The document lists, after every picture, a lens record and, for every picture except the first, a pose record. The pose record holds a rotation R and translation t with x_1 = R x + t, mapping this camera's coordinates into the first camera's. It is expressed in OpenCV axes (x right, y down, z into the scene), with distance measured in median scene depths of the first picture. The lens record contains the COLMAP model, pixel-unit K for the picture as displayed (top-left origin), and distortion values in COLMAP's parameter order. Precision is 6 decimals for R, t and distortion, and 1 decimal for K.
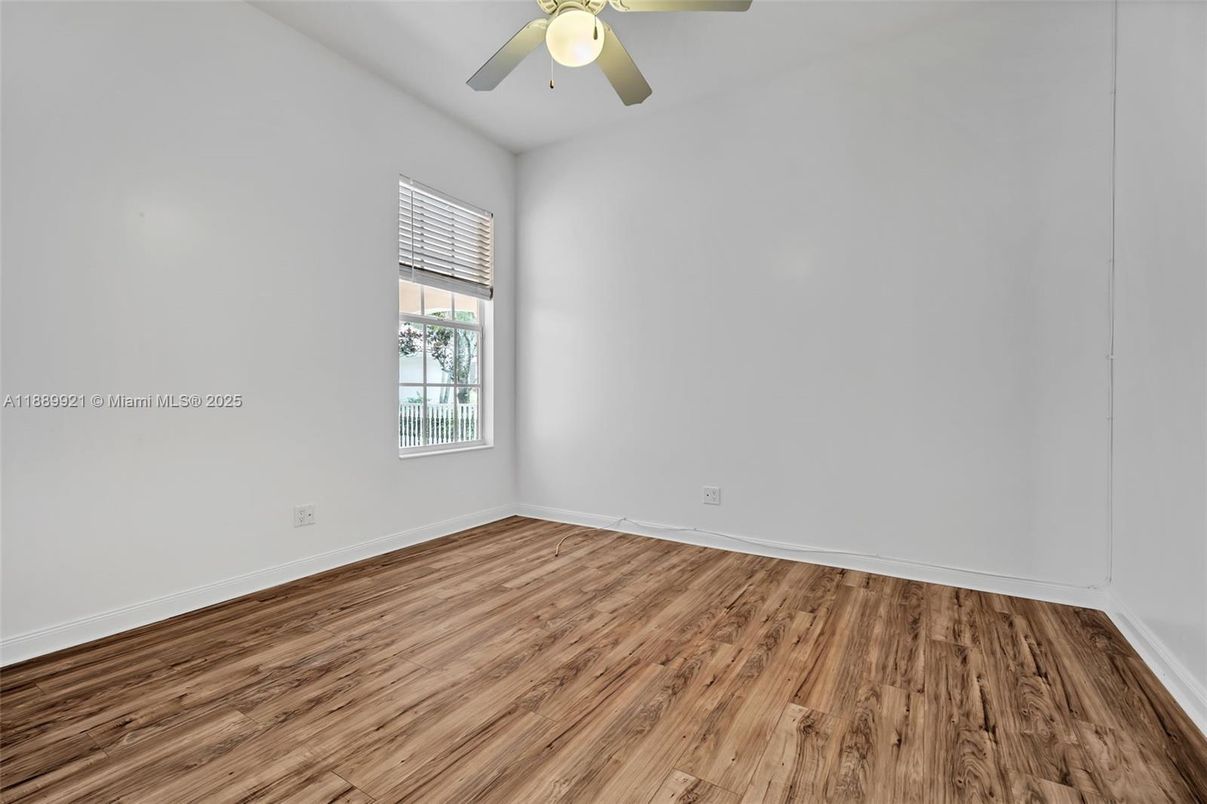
lens RADIAL K [[524.9, 0, 605.9], [0, 524.9, 393.3], [0, 0, 1]] dist [0.001343, -0.000645]
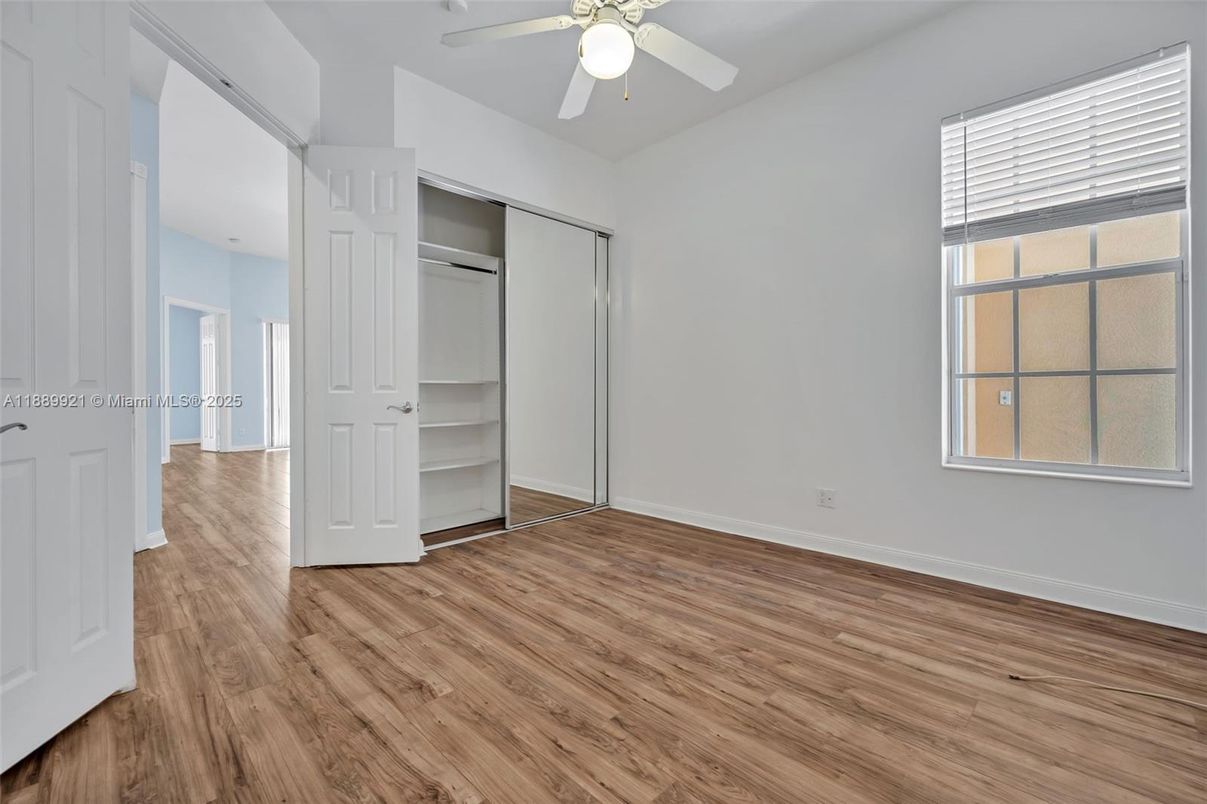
lens RADIAL K [[524.9, 0, 605.9], [0, 524.9, 393.3], [0, 0, 1]] dist [0.001343, -0.000645]
pose [[-0.234094, 0.004877, -0.972202, 0.759666], [0.009257, 0.999953, 0.002787, 0.001808], [0.972170, -0.008347, -0.234128, 0.987245]]
